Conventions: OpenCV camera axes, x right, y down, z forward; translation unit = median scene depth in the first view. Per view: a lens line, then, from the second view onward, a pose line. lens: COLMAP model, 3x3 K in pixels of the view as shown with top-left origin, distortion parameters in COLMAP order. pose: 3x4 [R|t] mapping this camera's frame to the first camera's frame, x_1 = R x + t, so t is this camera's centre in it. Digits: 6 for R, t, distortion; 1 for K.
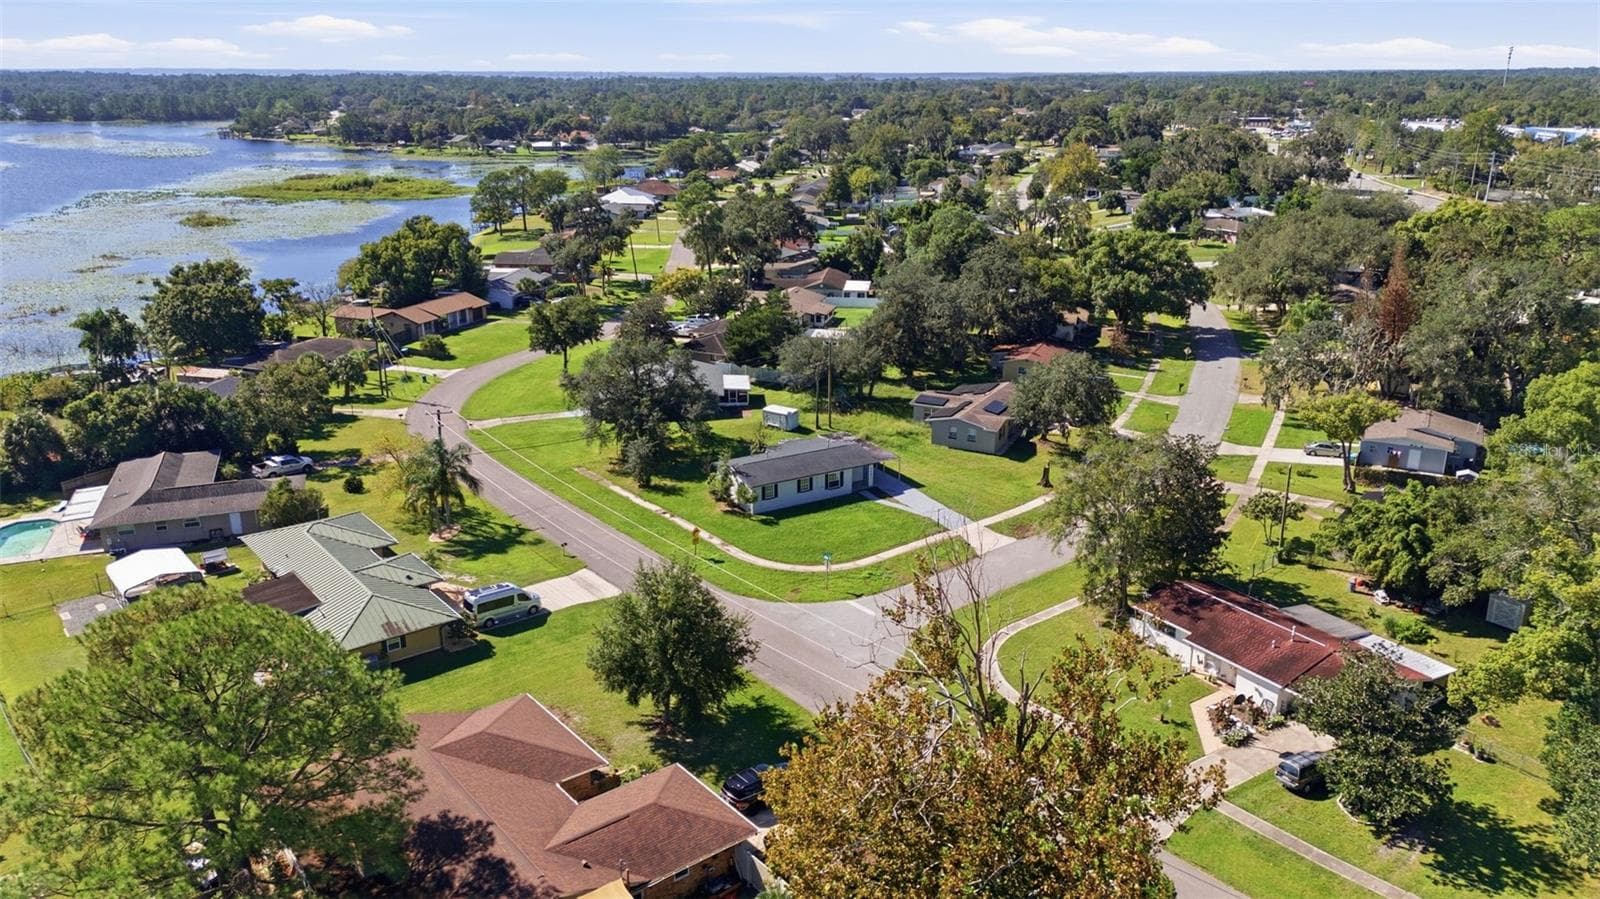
lens RADIAL K [[1178.3, 0, 805.4], [0, 1178.3, 445.4], [0, 0, 1]] dist [0.086611, -0.092185]
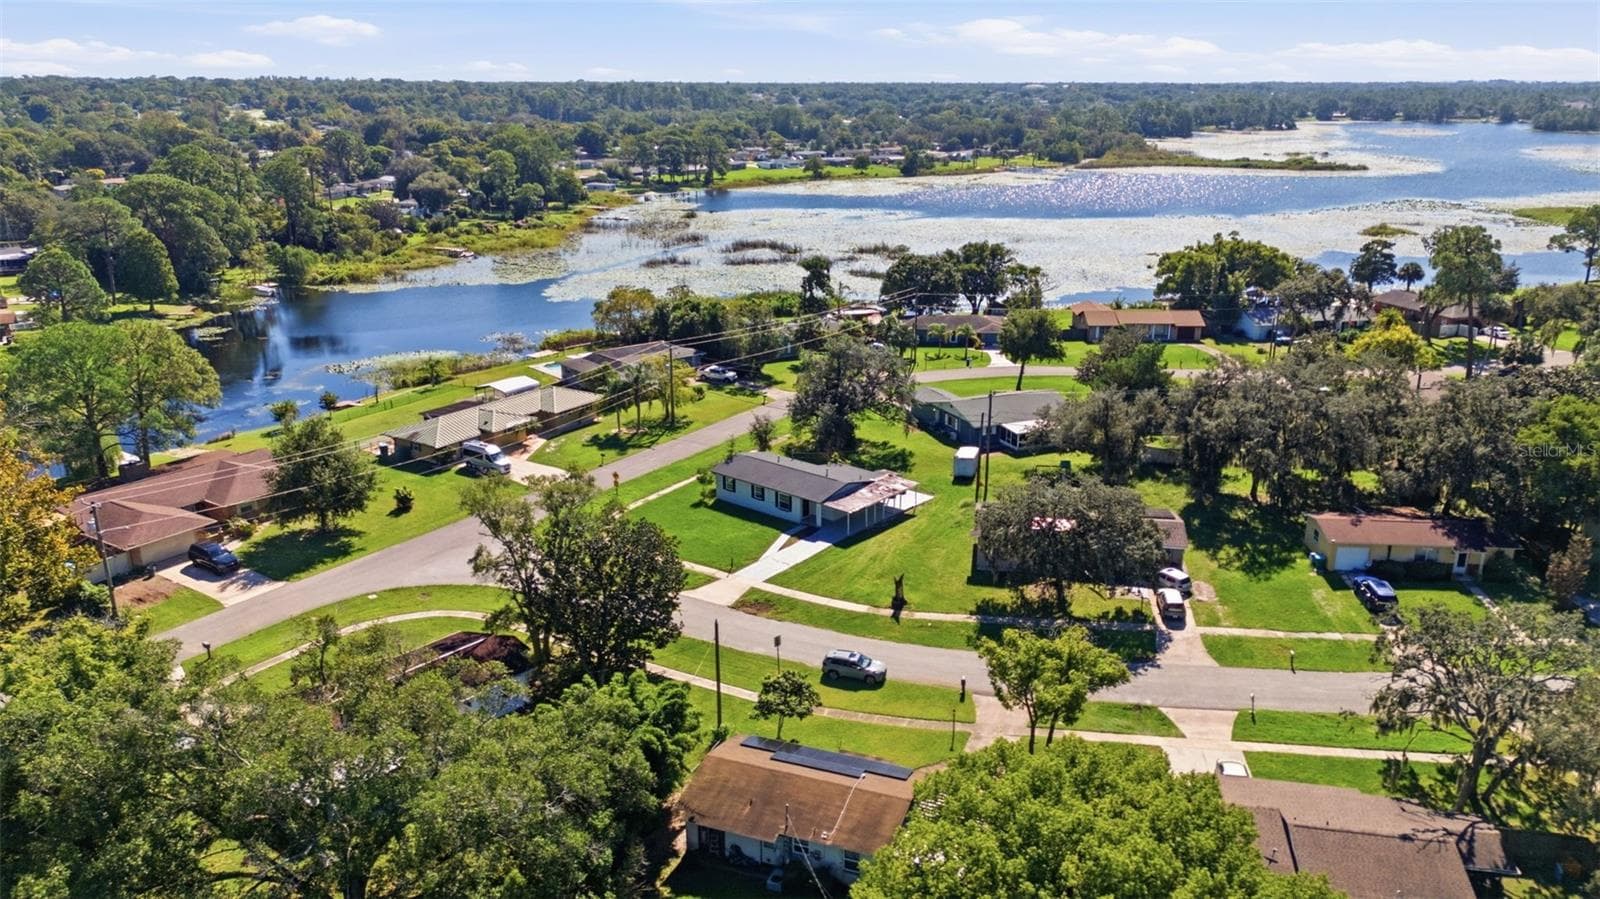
lens RADIAL K [[1178.3, 0, 805.4], [0, 1178.3, 445.4], [0, 0, 1]] dist [0.086611, -0.092185]
pose [[0.309060, 0.278640, -0.909308, 0.769317], [-0.286577, 0.938962, 0.190323, -0.174125], [0.906838, 0.201766, 0.370048, 0.552185]]
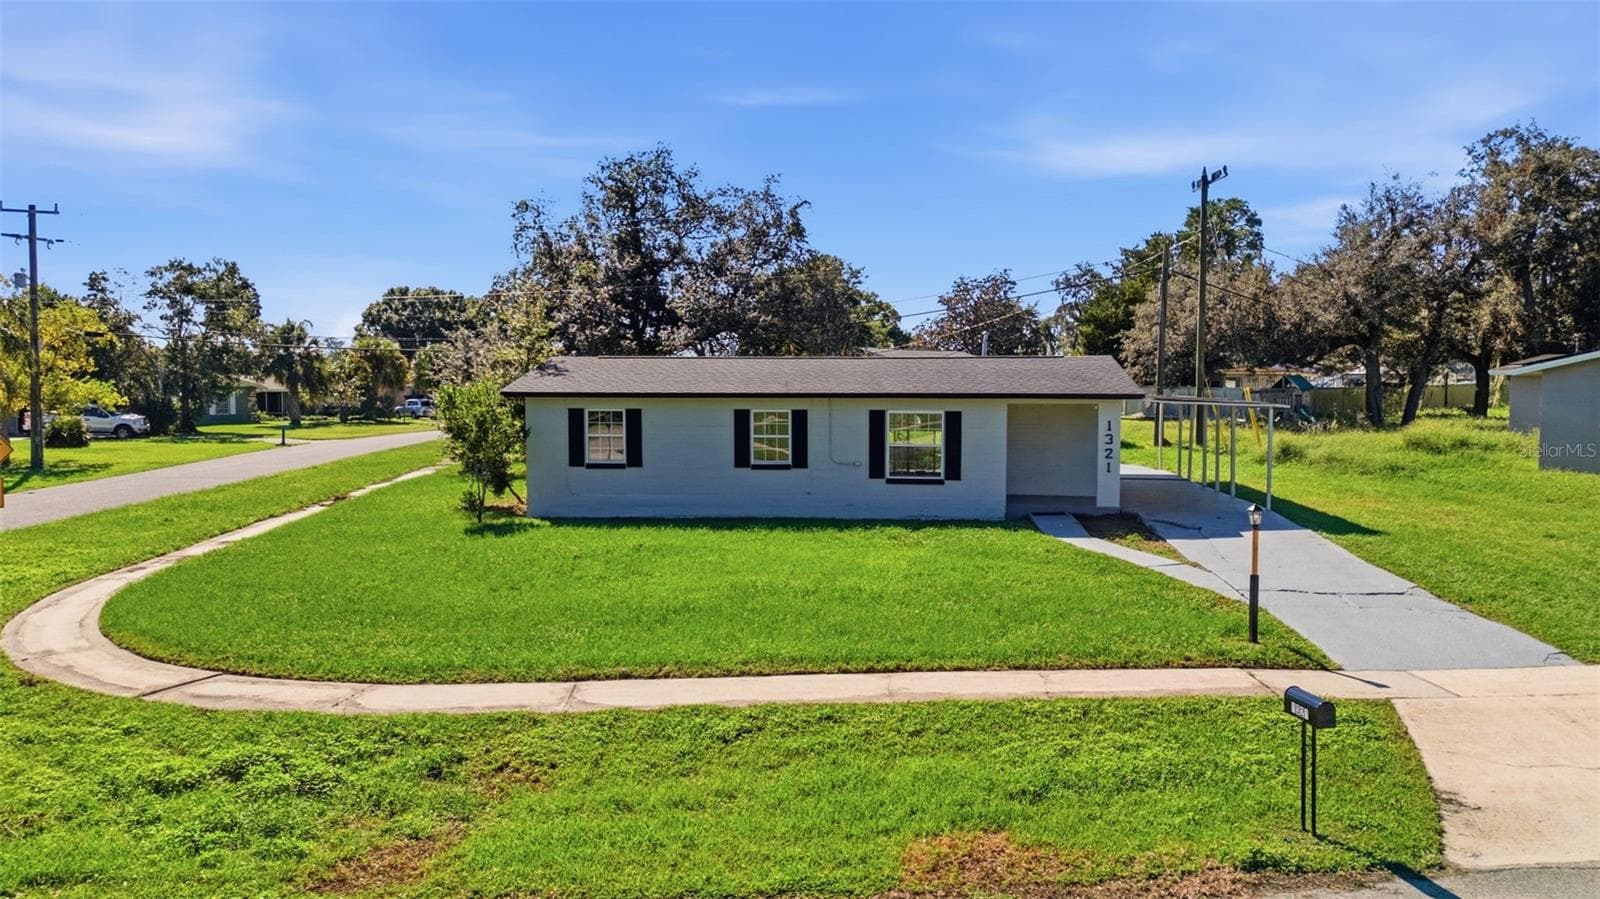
lens RADIAL K [[1178.3, 0, 805.4], [0, 1178.3, 445.4], [0, 0, 1]] dist [0.086611, -0.092185]
pose [[0.815858, 0.031628, -0.577386, 0.121224], [-0.175815, 0.964799, -0.195581, 0.067771], [0.550876, 0.261080, 0.792700, 0.683856]]
